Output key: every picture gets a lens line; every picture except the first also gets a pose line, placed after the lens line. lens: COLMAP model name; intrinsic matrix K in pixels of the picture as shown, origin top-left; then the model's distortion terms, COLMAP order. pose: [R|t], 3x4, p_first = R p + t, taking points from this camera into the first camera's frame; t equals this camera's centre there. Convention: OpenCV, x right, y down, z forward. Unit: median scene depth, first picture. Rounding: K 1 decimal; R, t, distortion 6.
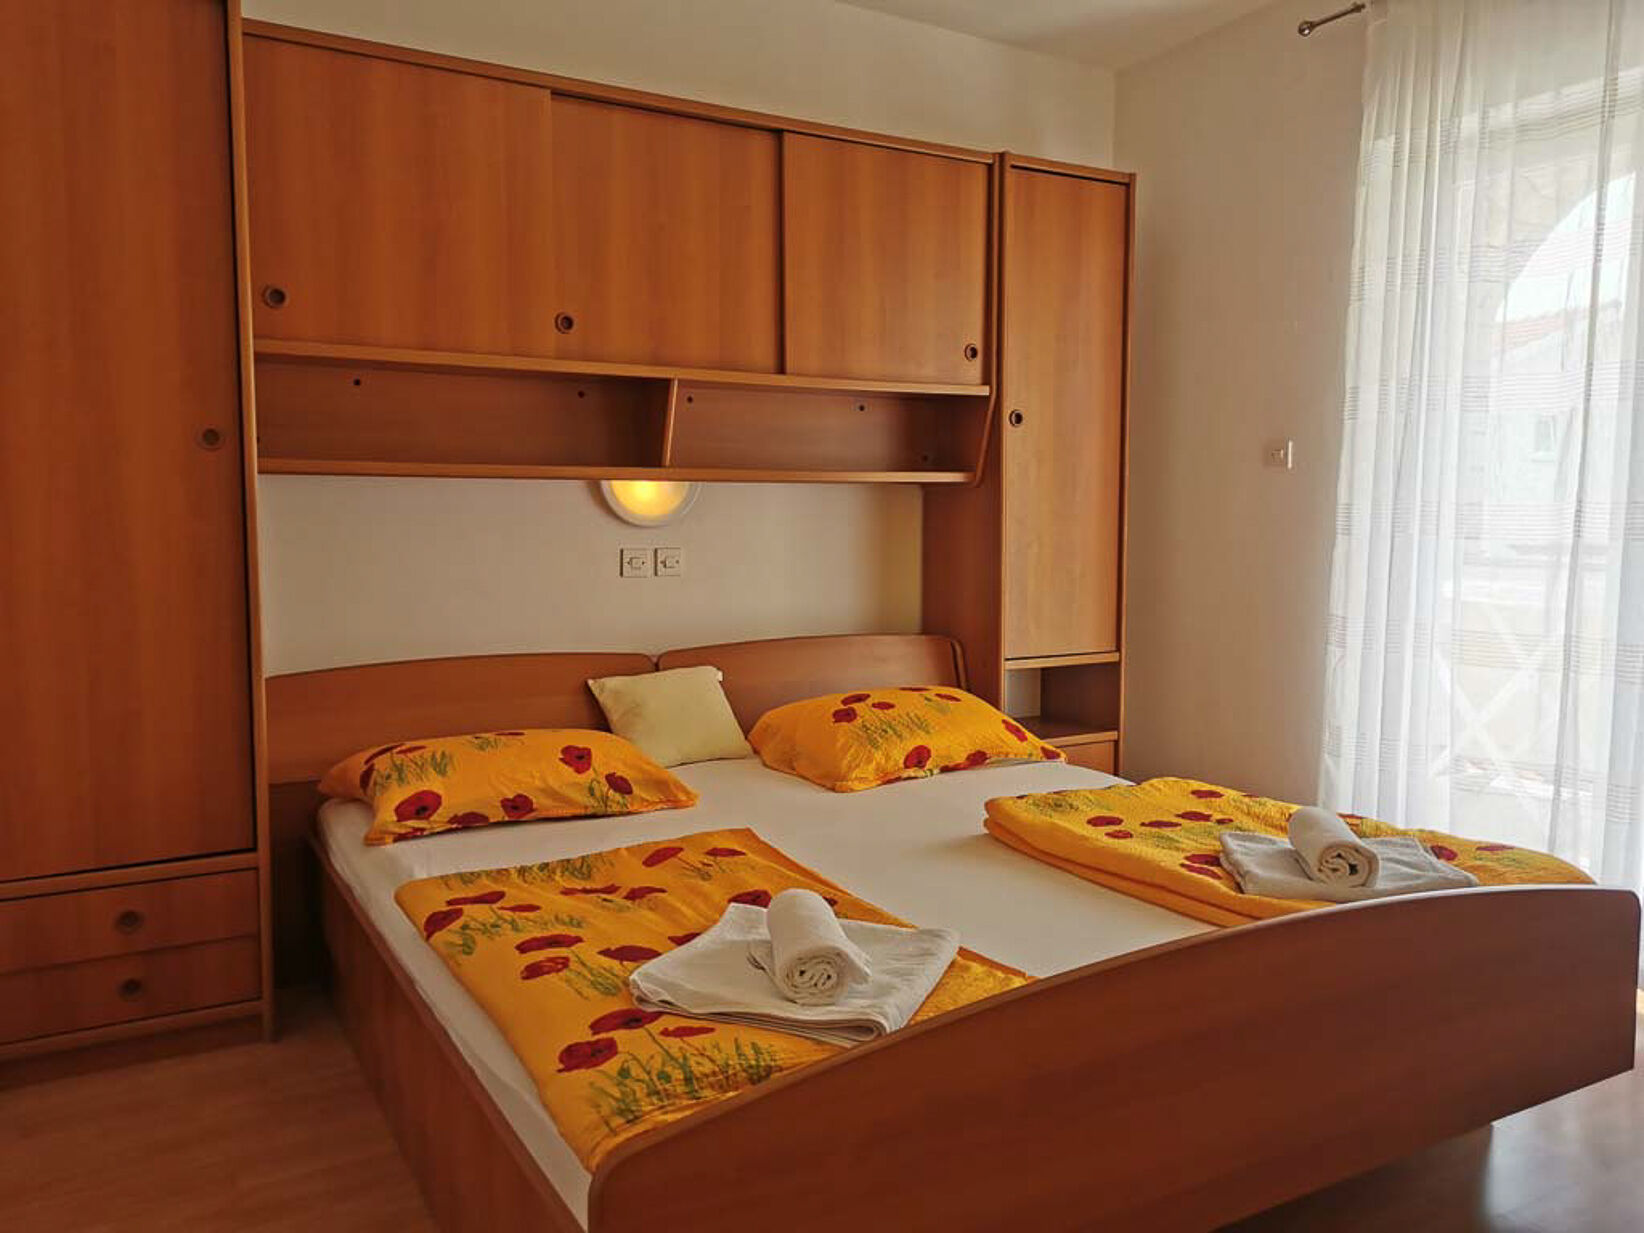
lens RADIAL K [[1262.2, 0, 822.0], [0, 1262.2, 616.5], [0, 0, 1]] dist [0.003744, 0.000417]
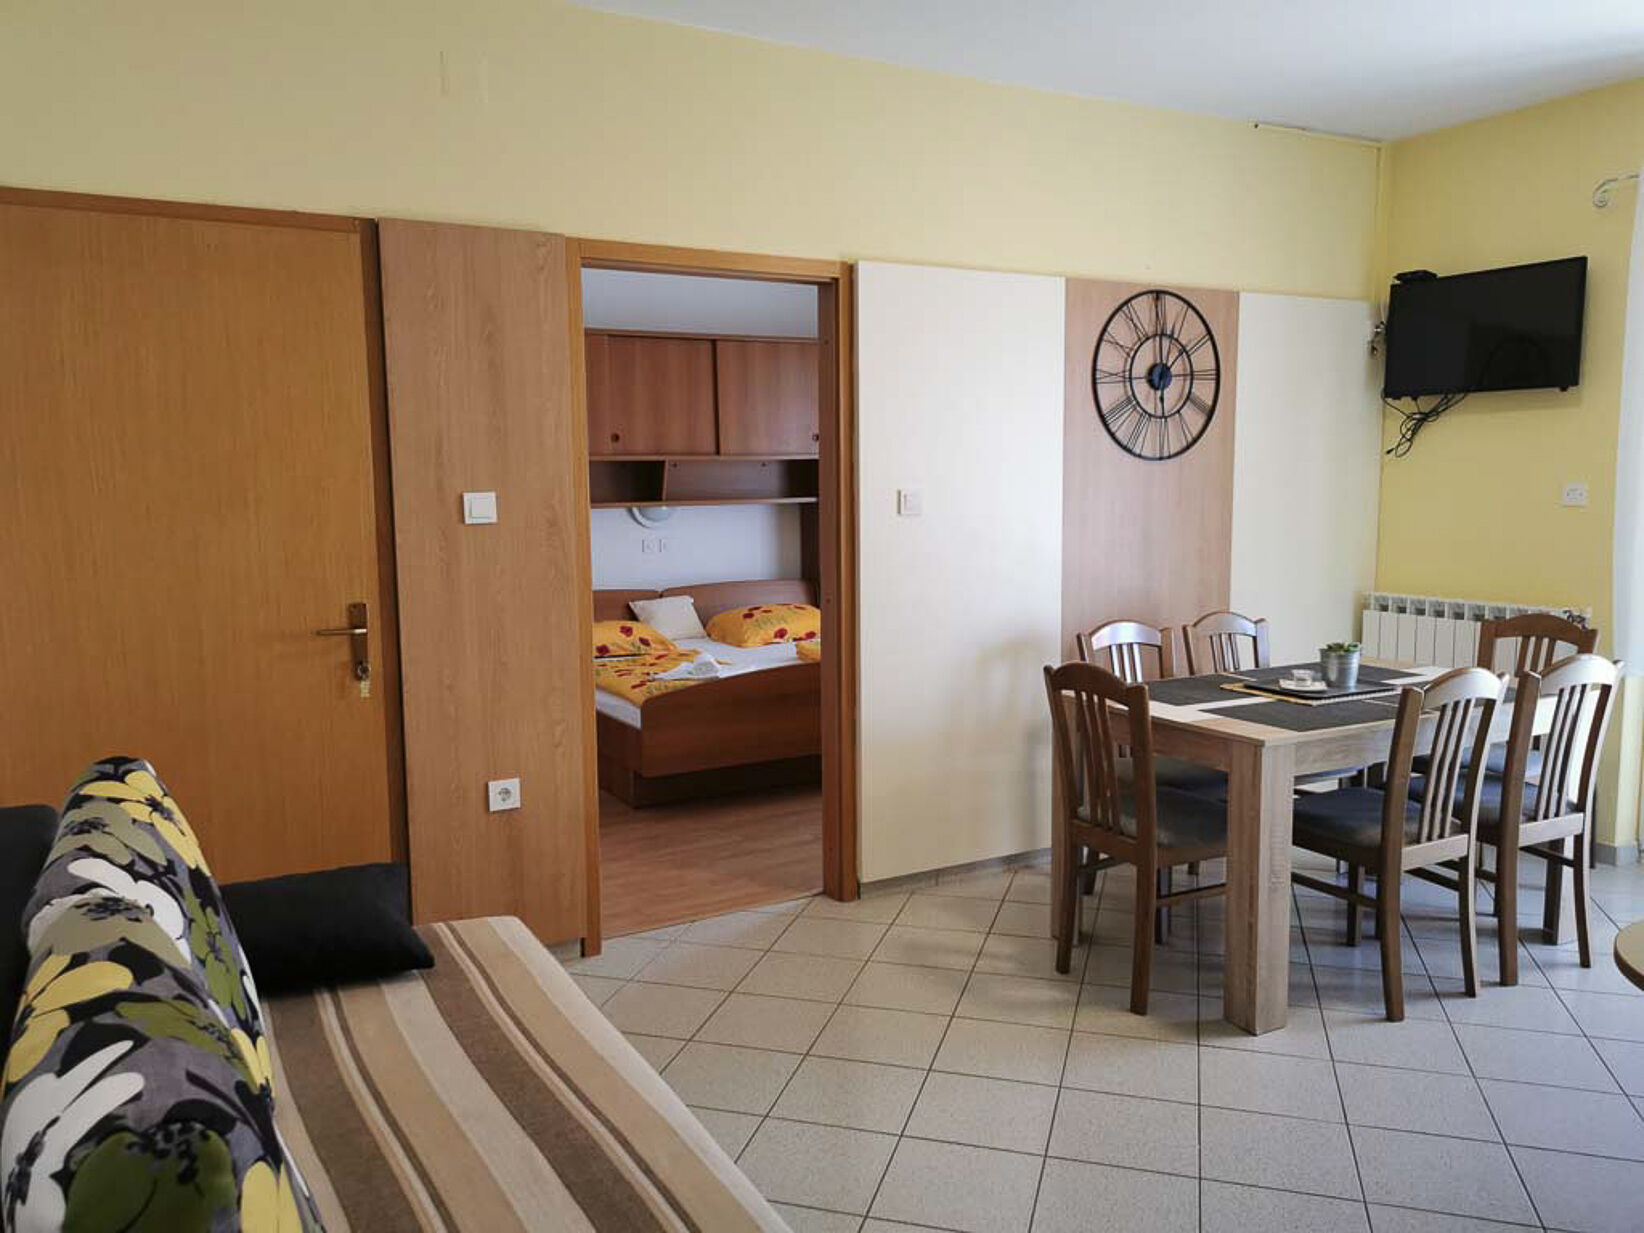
lens RADIAL K [[1262.2, 0, 822.0], [0, 1262.2, 616.5], [0, 0, 1]] dist [0.003744, 0.000417]
pose [[0.999767, -0.016086, -0.014370, 0.174304], [0.016430, 0.999575, 0.024099, 0.029908], [0.013977, -0.024330, 0.999606, -1.149425]]
